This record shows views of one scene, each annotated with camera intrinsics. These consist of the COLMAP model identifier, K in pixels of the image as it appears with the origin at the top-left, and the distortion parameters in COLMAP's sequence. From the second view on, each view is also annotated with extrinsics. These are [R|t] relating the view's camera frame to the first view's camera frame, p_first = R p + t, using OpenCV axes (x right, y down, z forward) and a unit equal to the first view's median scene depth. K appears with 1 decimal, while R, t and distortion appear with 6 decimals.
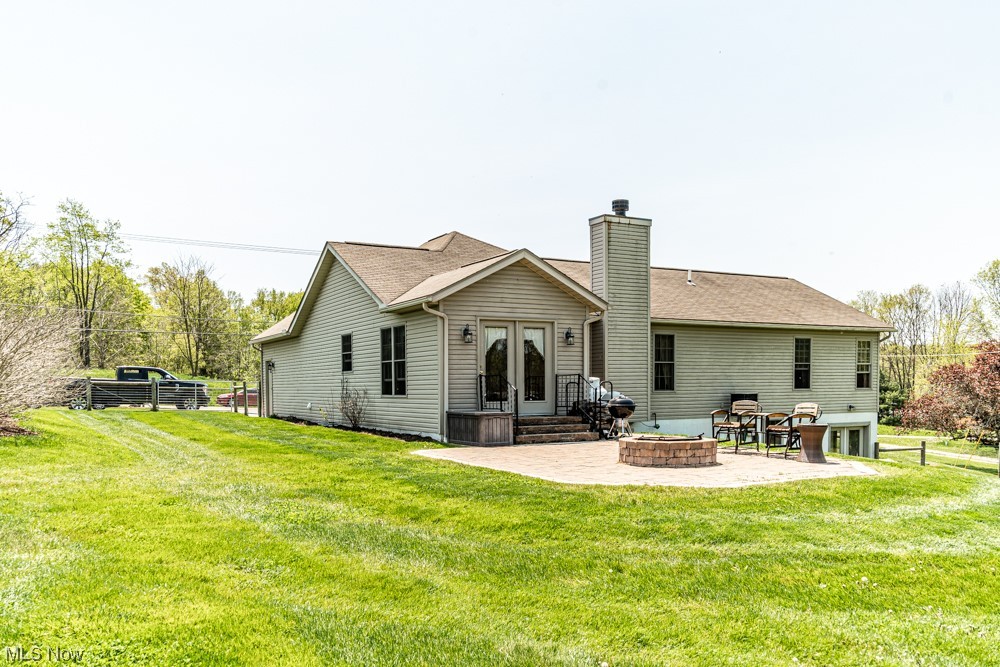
lens RADIAL K [[815.6, 0, 499.1], [0, 815.6, 413.8], [0, 0, 1]] dist [0.005033, 0.001216]
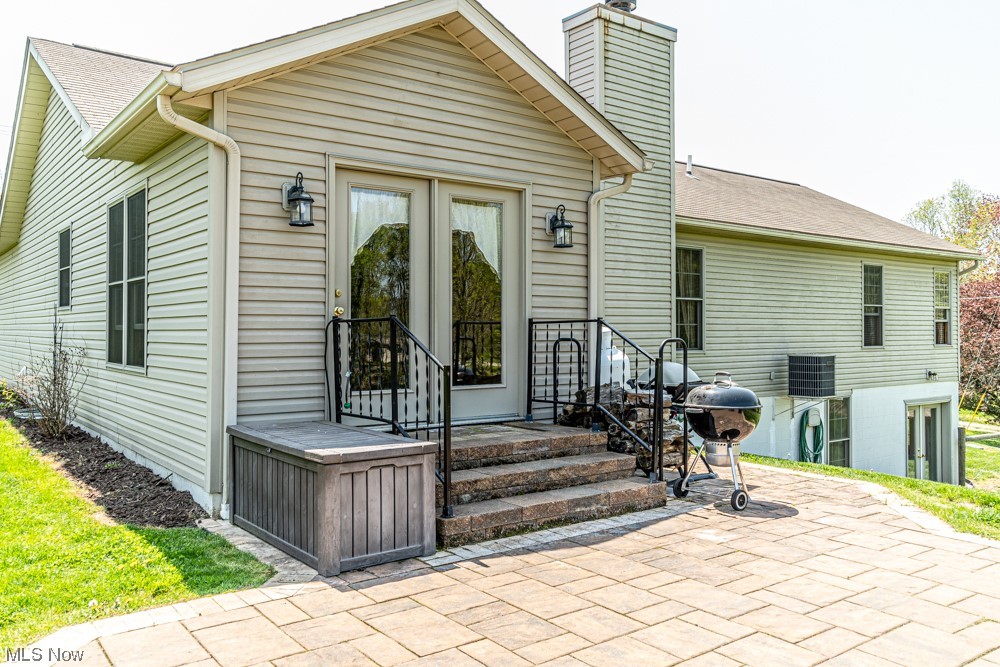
lens RADIAL K [[791.8, 0, 485.8], [0, 791.8, 309.8], [0, 0, 1]] dist [-0.007124, -0.000641]
pose [[0.990808, 0.013009, 0.134645, -0.003593], [-0.005126, 0.998261, -0.058726, -0.025595], [-0.135175, 0.057496, 0.989152, 0.529952]]
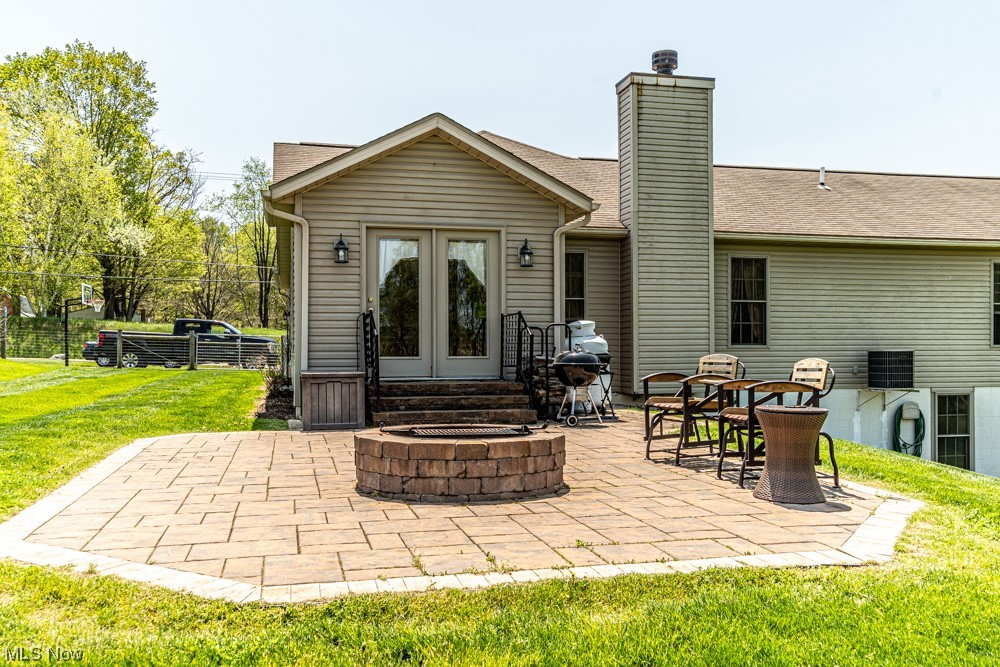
lens RADIAL K [[869.3, 0, 500.0], [0, 869.3, 333.5], [0, 0, 1]] dist [0.029380, 0.003751]
pose [[0.964936, 0.001415, -0.262482, 0.208903], [-0.015110, 0.998627, -0.050164, -0.000207], [0.262050, 0.052371, 0.963632, 0.309898]]
